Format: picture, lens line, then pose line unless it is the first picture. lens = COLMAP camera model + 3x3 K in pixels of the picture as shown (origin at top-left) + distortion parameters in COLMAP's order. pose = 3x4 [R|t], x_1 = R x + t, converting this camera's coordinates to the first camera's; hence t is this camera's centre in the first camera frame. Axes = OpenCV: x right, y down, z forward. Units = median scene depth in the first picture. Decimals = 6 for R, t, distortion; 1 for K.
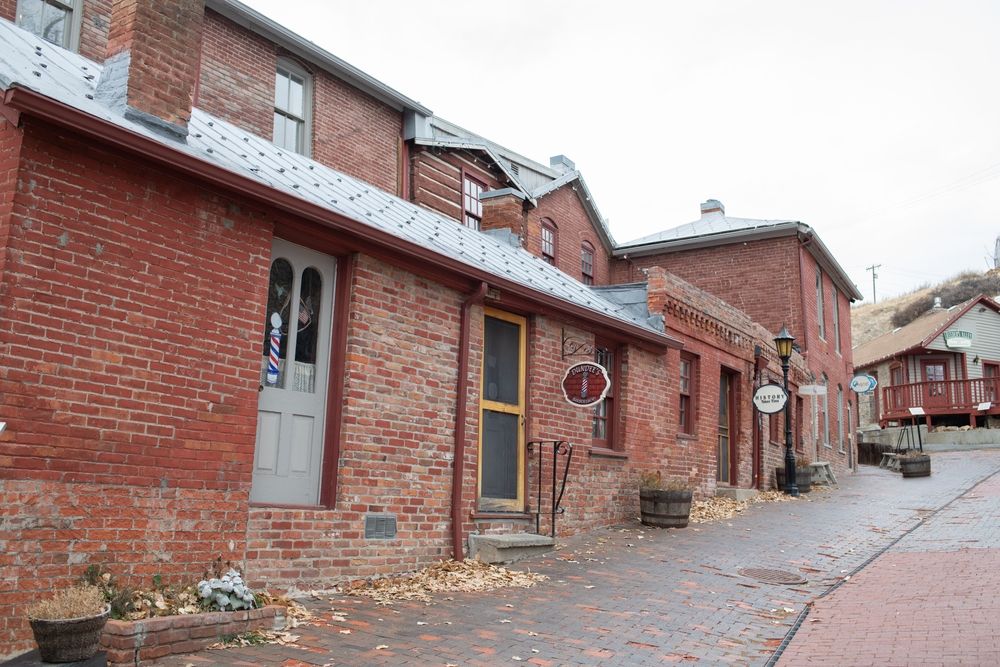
lens RADIAL K [[841.5, 0, 500.0], [0, 841.5, 333.5], [0, 0, 1]] dist [-0.057759, -0.001946]
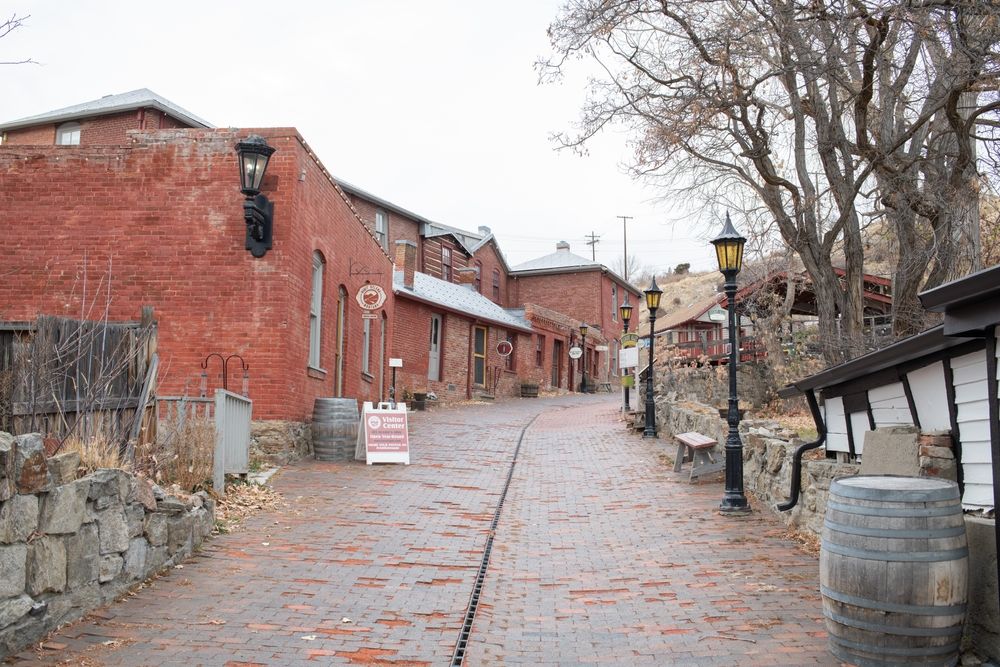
lens RADIAL K [[841.5, 0, 500.0], [0, 841.5, 333.5], [0, 0, 1]] dist [-0.057759, -0.001946]
pose [[0.990057, 0.011943, 0.140155, -0.239631], [-0.021094, 0.997728, 0.063986, -0.132177], [-0.139073, -0.066306, 0.988060, -1.409972]]
